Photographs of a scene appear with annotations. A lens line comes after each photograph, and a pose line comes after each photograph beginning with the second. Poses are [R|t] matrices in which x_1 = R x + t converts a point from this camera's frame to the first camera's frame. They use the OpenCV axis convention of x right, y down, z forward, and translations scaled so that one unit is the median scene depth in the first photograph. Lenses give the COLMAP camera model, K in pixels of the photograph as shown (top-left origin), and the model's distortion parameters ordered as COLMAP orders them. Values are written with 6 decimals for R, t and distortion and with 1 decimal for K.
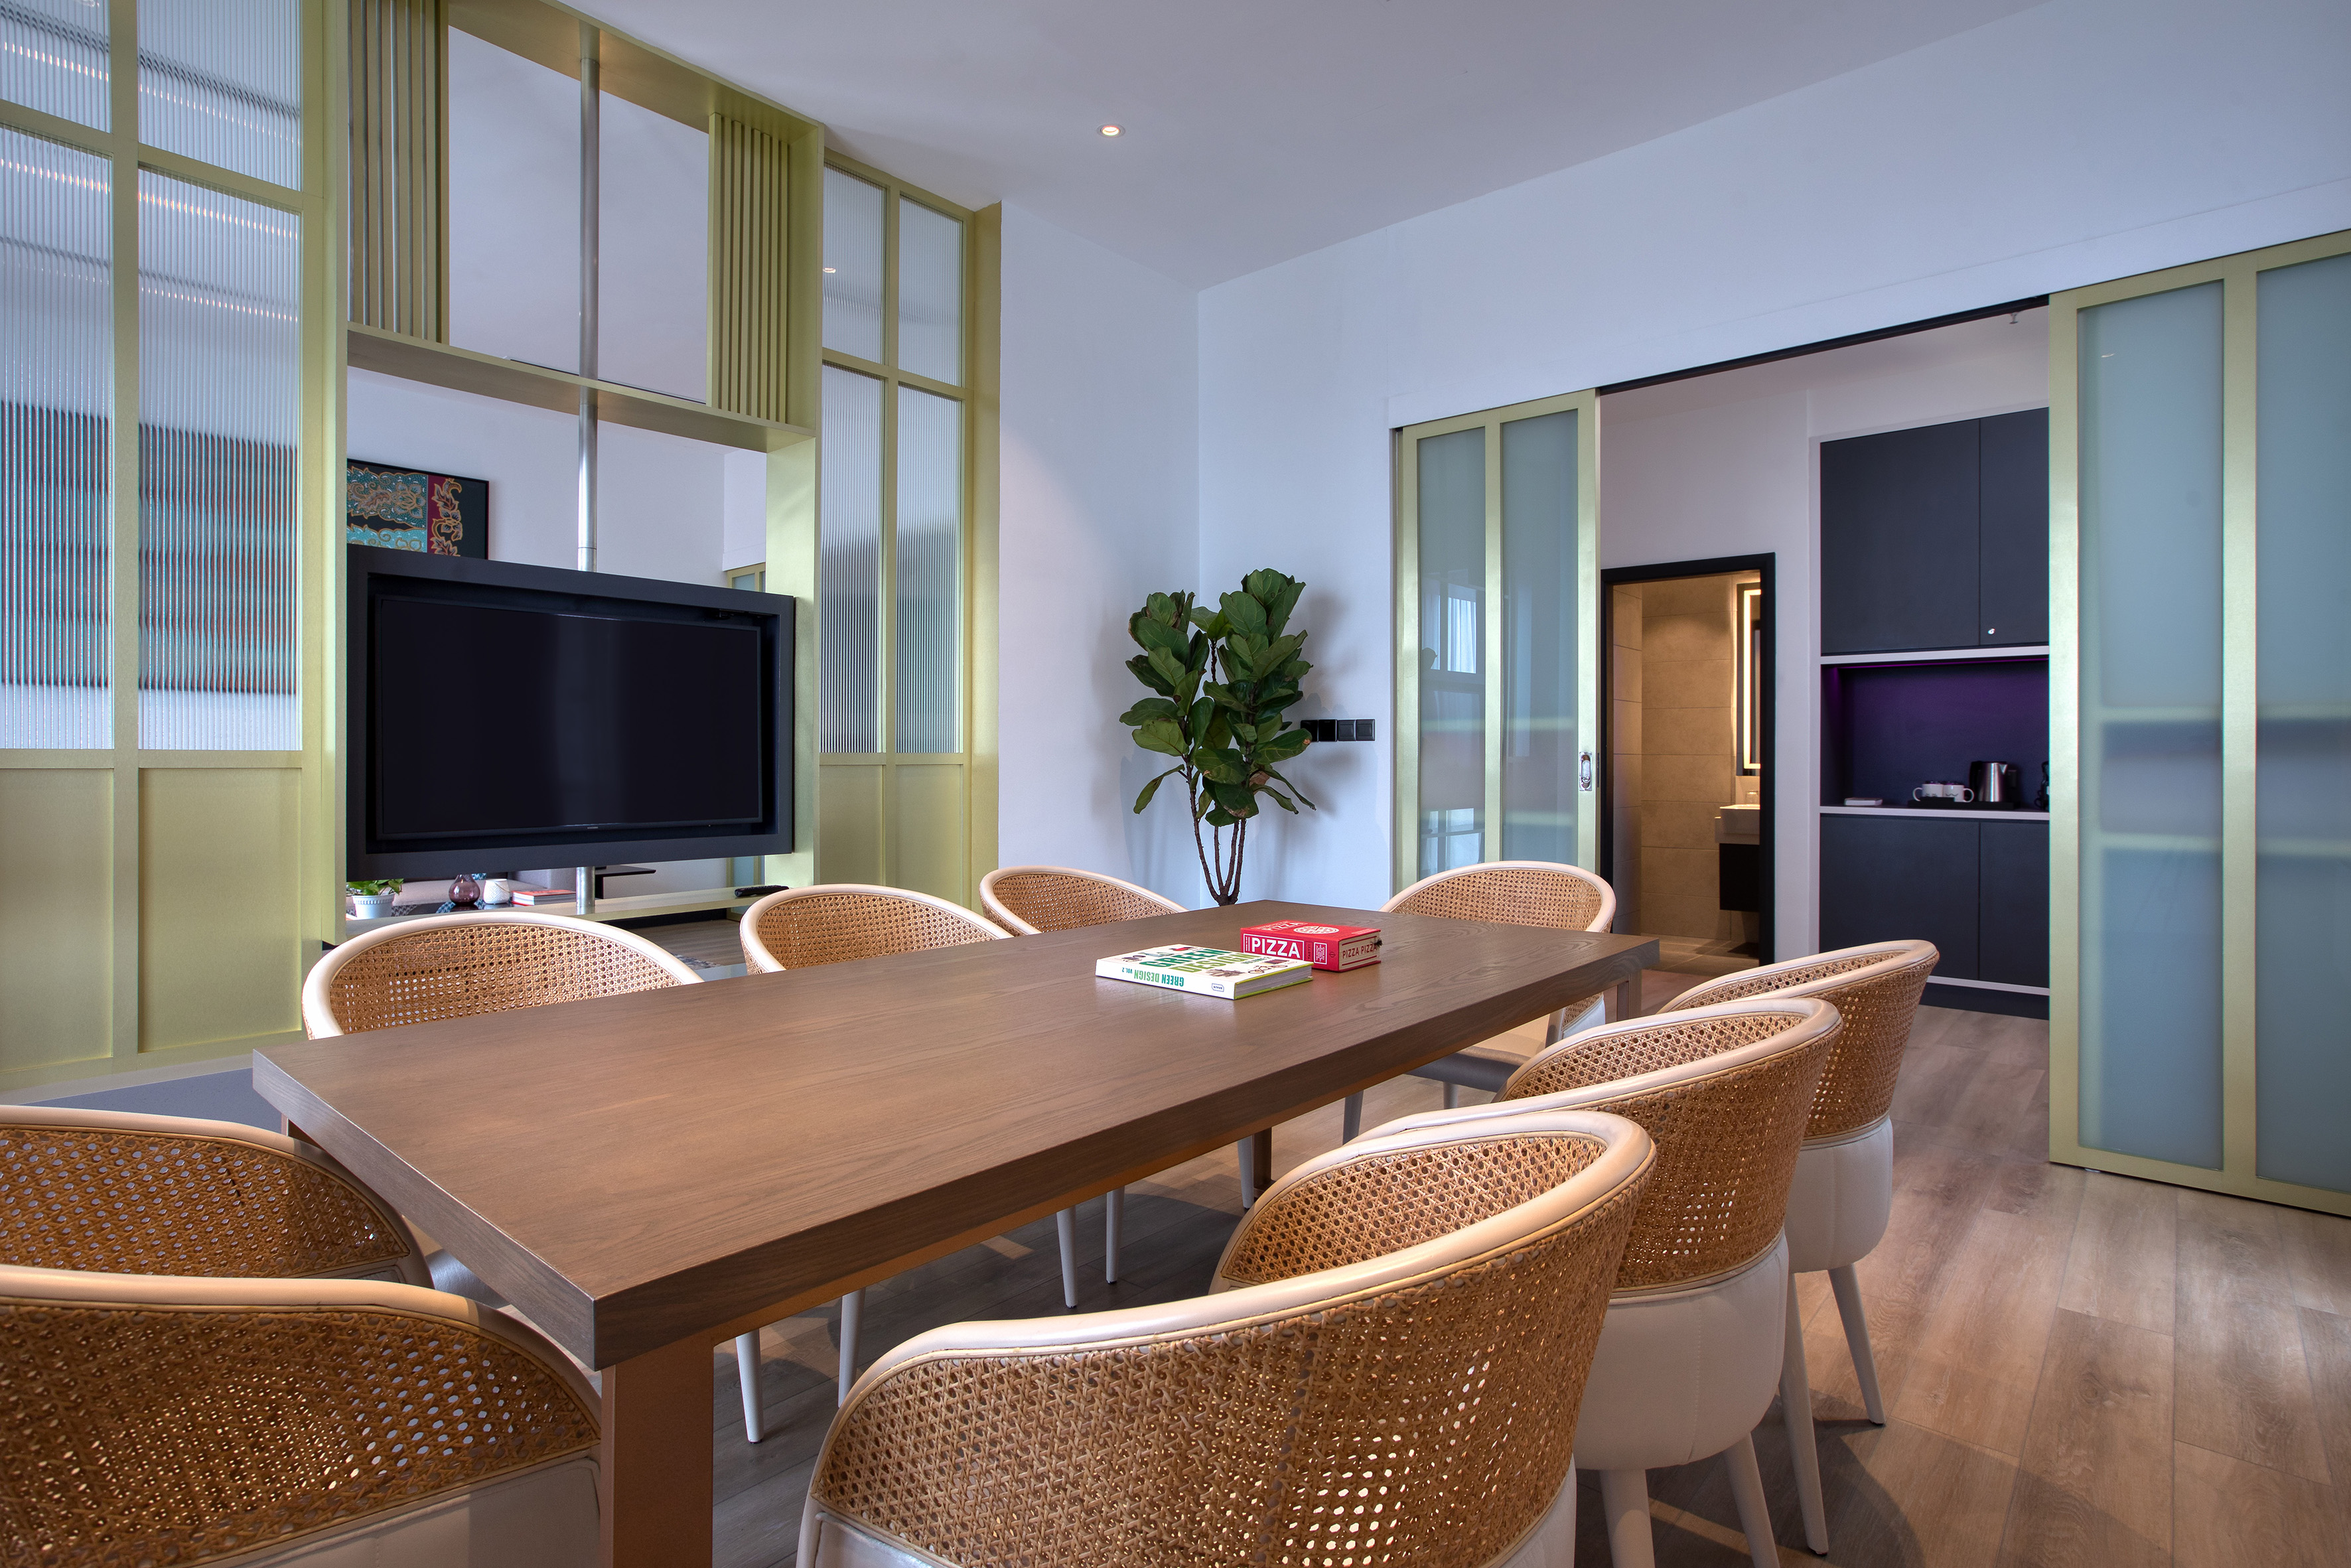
lens RADIAL K [[1196.0, 0, 1173.5], [0, 1196.0, 767.0], [0, 0, 1]] dist [-0.000552, 0.000010]
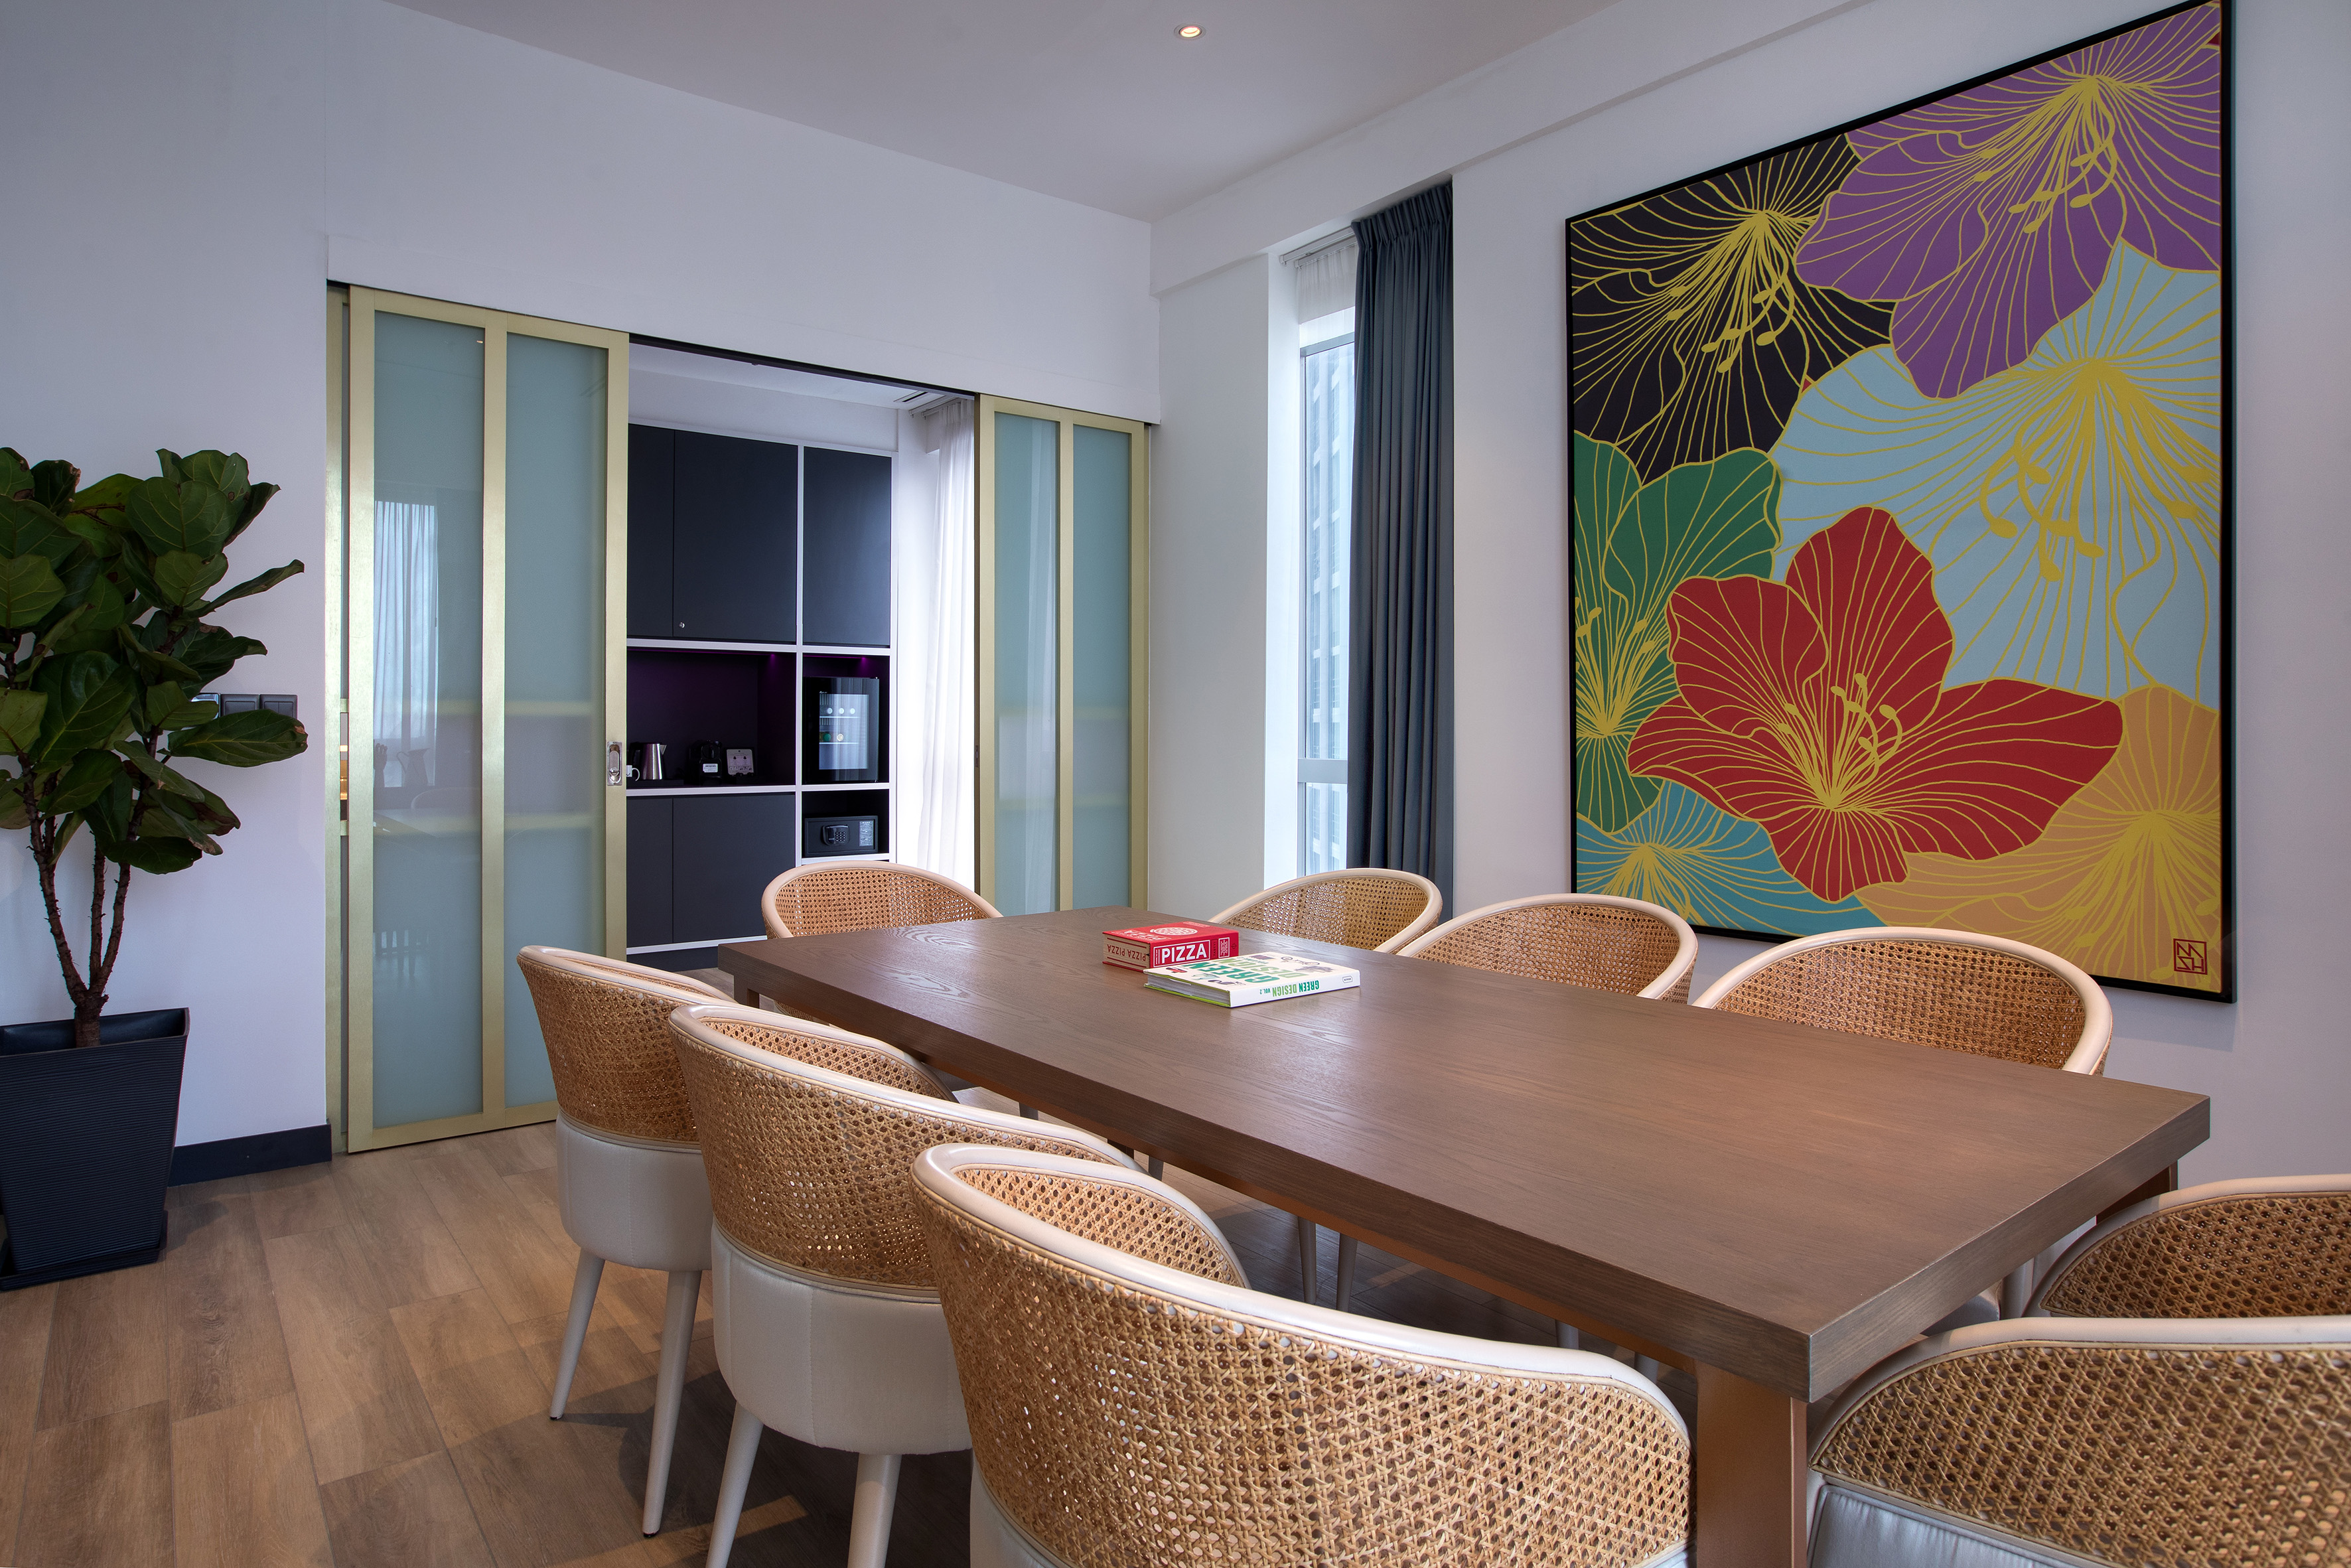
lens RADIAL K [[1332.2, 0, 1156.6], [0, 1332.2, 724.2], [0, 0, 1]] dist [-0.001690, -0.000269]
pose [[0.192509, -0.004915, 0.981283, -0.503897], [0.007894, 0.999963, 0.003460, -0.023637], [-0.981263, 0.007080, 0.192541, 0.392019]]
